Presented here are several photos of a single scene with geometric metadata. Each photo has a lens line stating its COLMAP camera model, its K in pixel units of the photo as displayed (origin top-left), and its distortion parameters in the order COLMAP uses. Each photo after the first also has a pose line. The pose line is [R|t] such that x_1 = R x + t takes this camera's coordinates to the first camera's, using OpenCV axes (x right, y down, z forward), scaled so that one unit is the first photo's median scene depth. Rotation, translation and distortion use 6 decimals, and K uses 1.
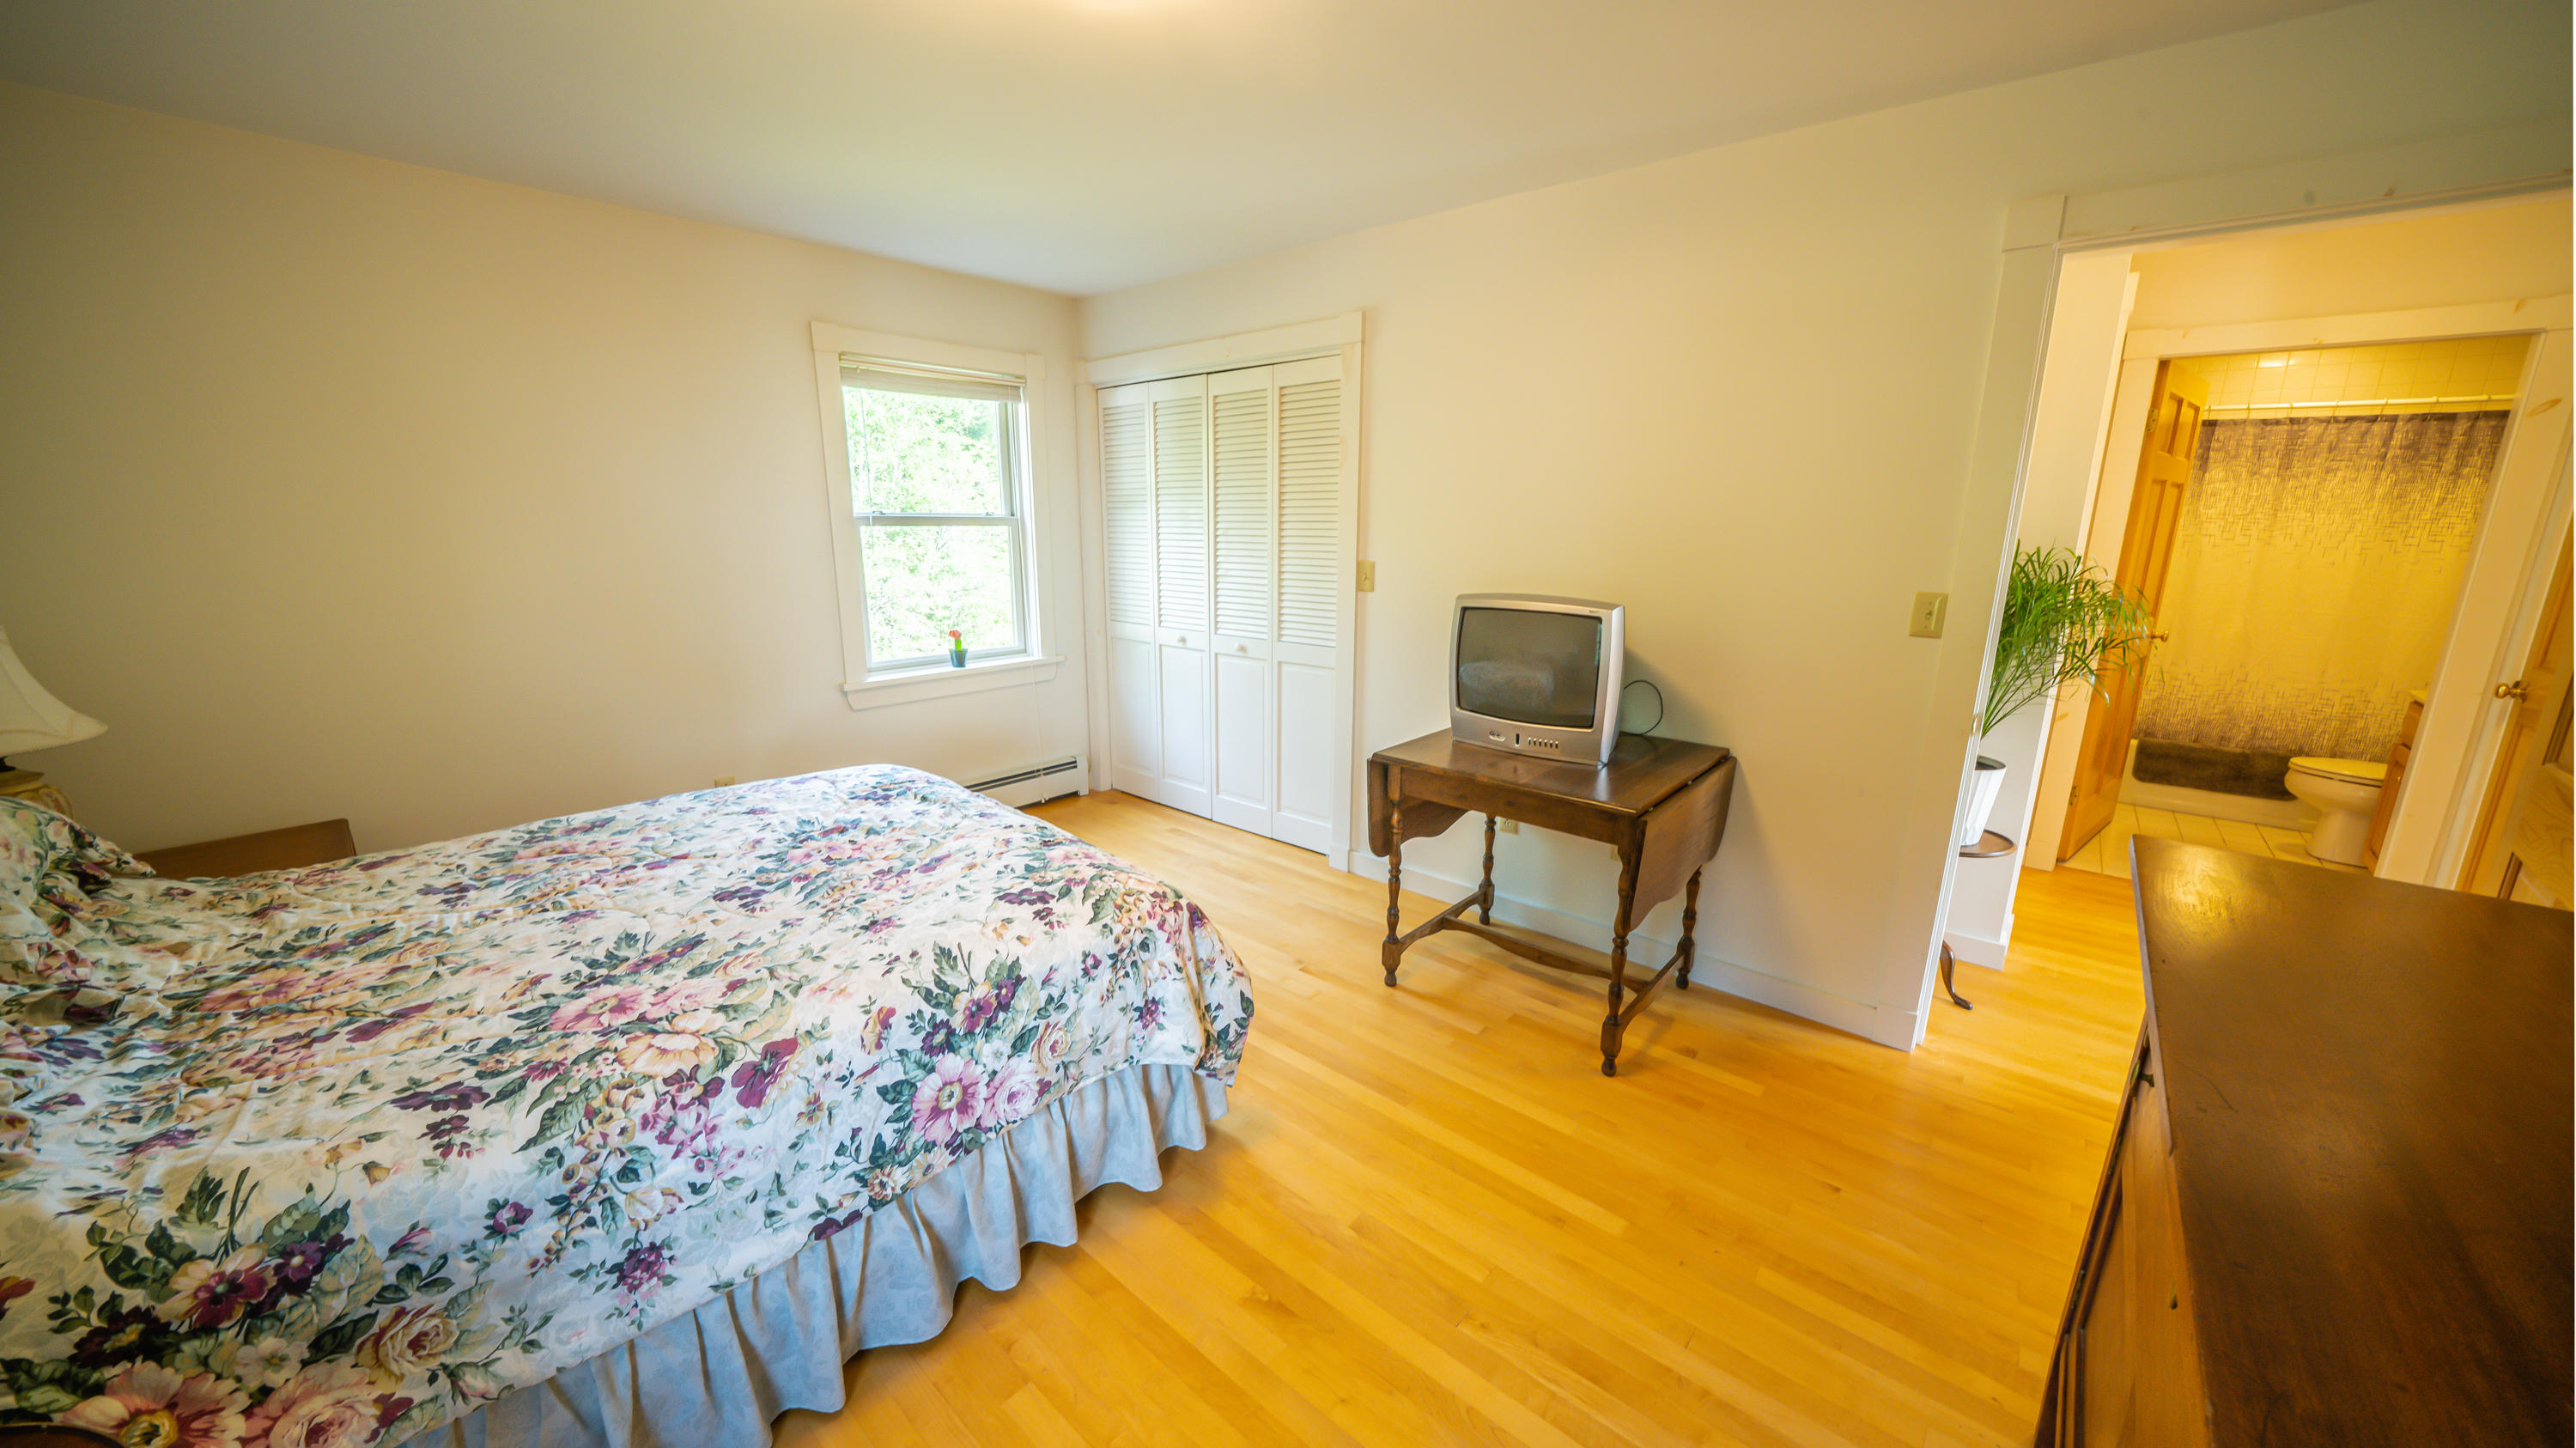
lens RADIAL K [[892.3, 0, 1277.7], [0, 892.3, 728.6], [0, 0, 1]] dist [-0.028940, 0.003049]
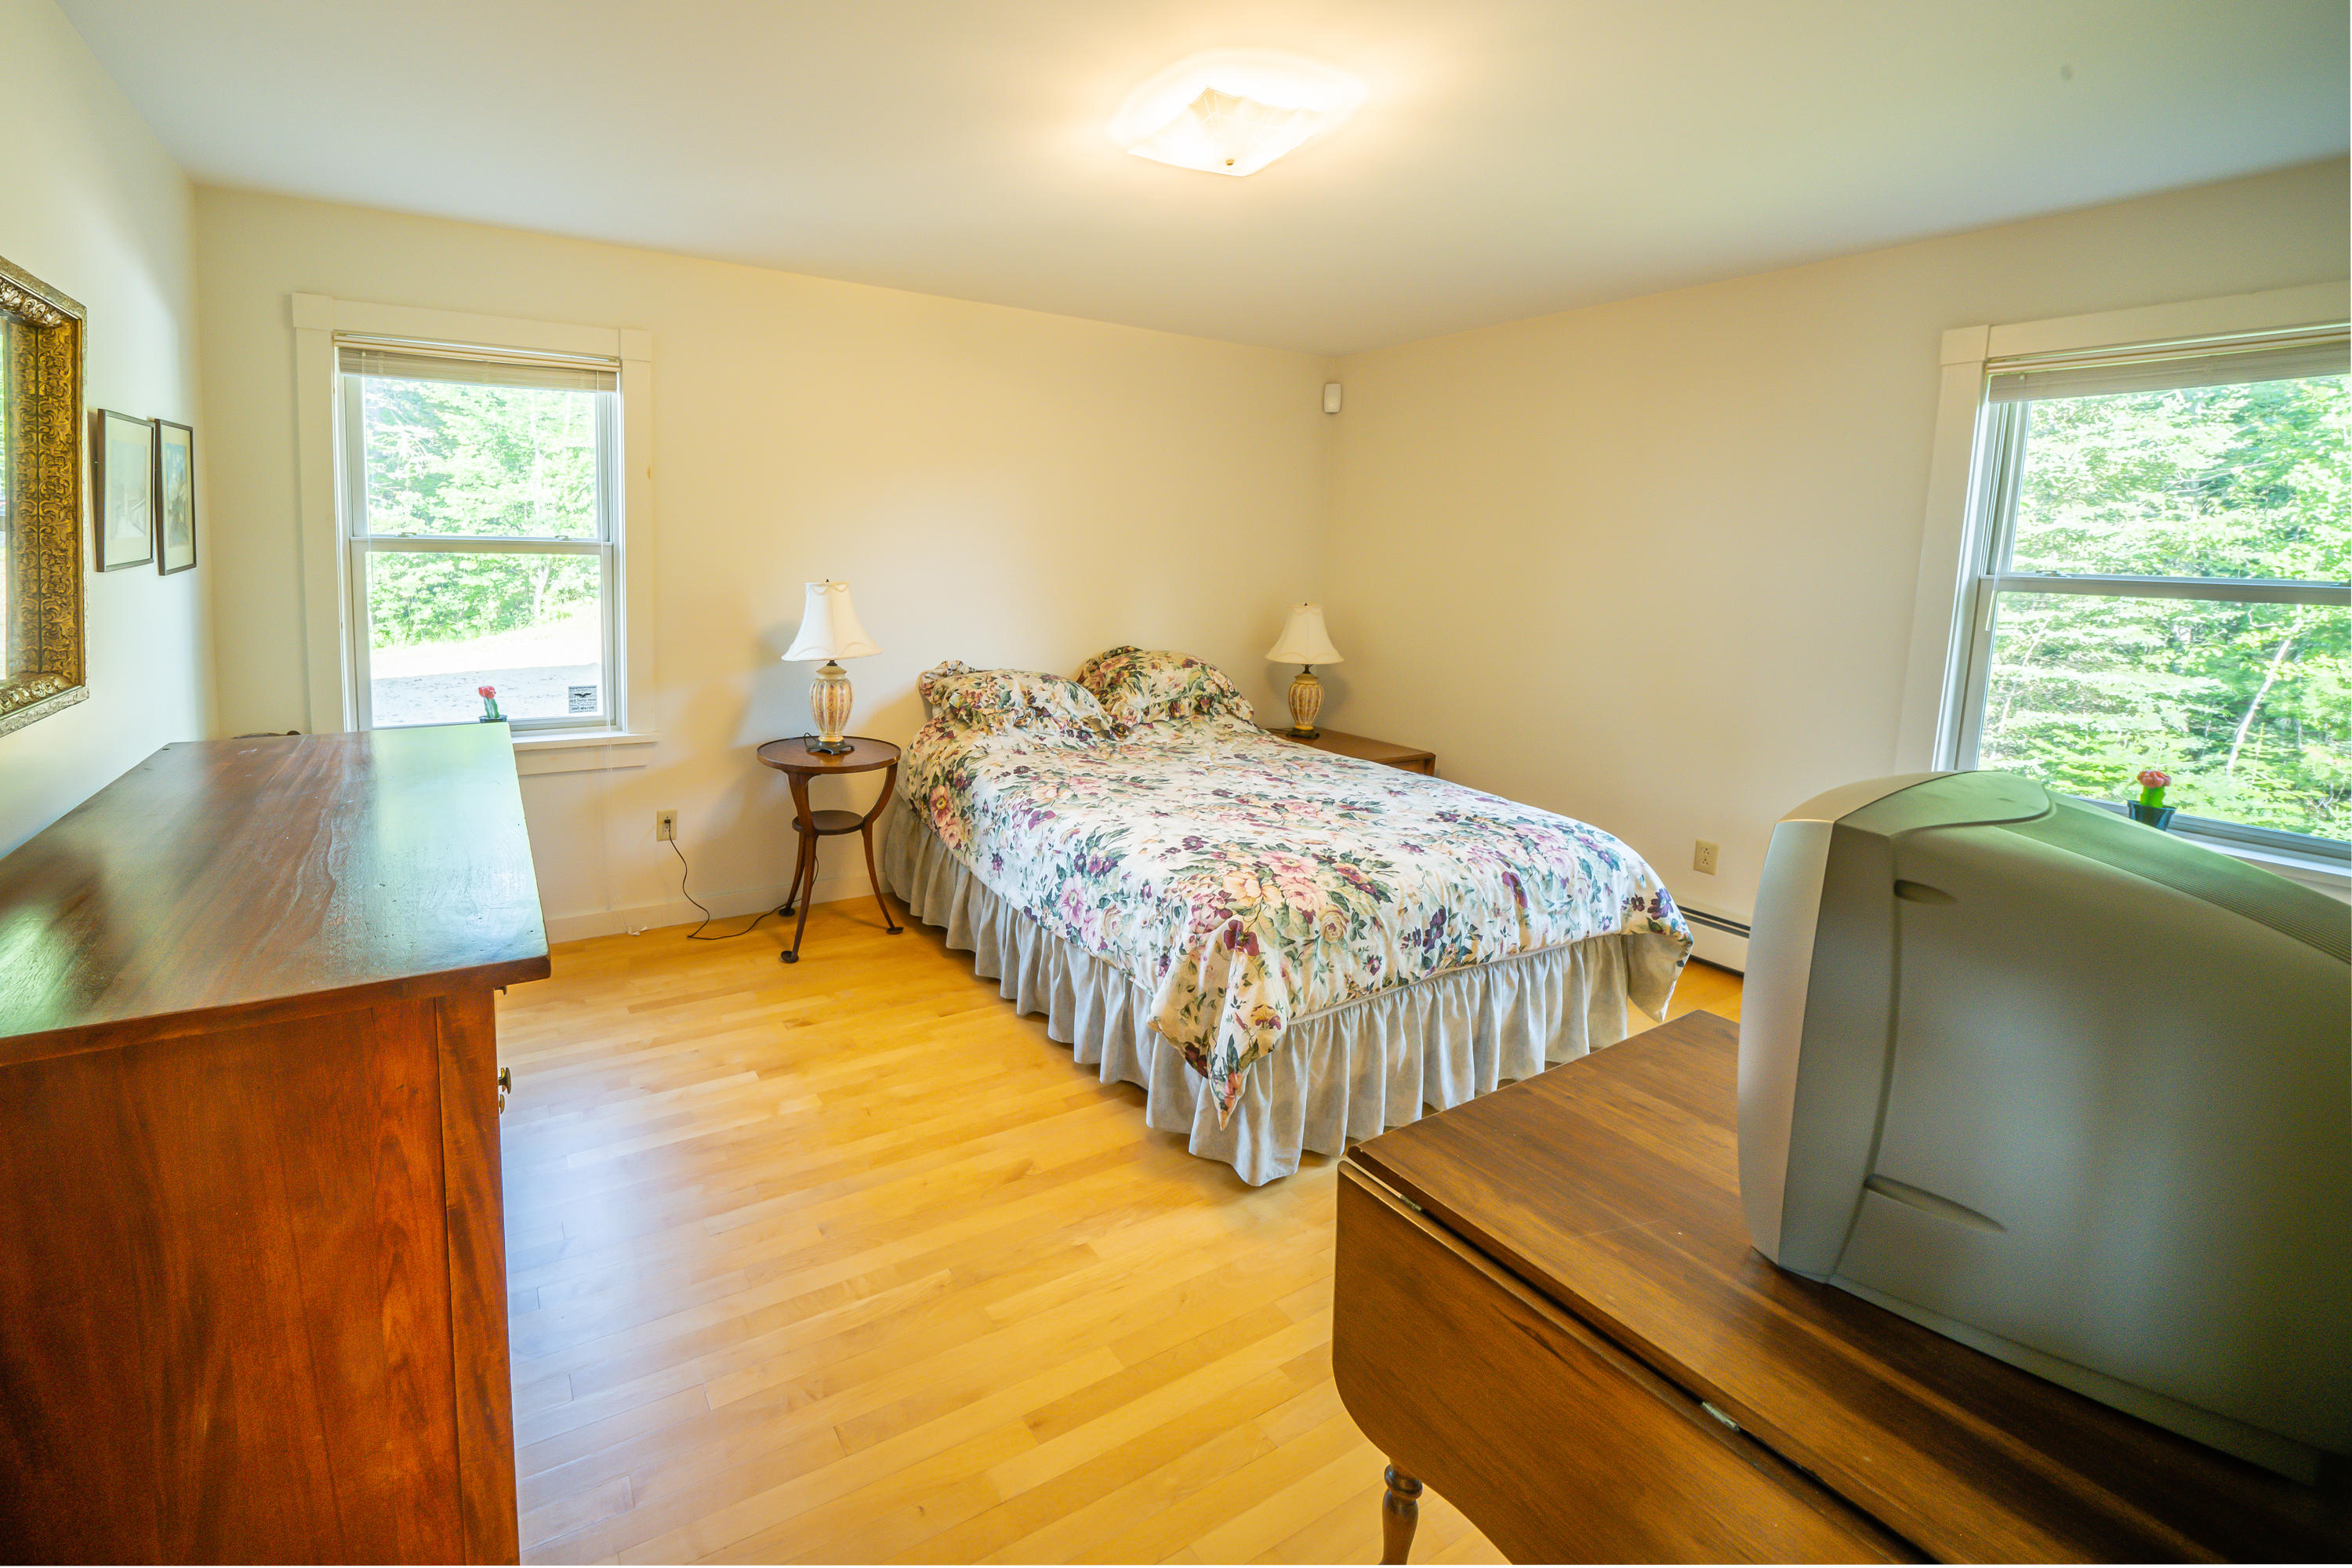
lens RADIAL K [[1095.5, 0, 1176.0], [0, 1095.5, 784.0], [0, 0, 1]] dist [-0.000645, -0.000003]
pose [[-0.258177, 0.195001, -0.946213, 1.471810], [-0.245680, 0.933968, 0.259511, -0.354714], [0.934337, 0.299465, -0.193221, 1.541091]]
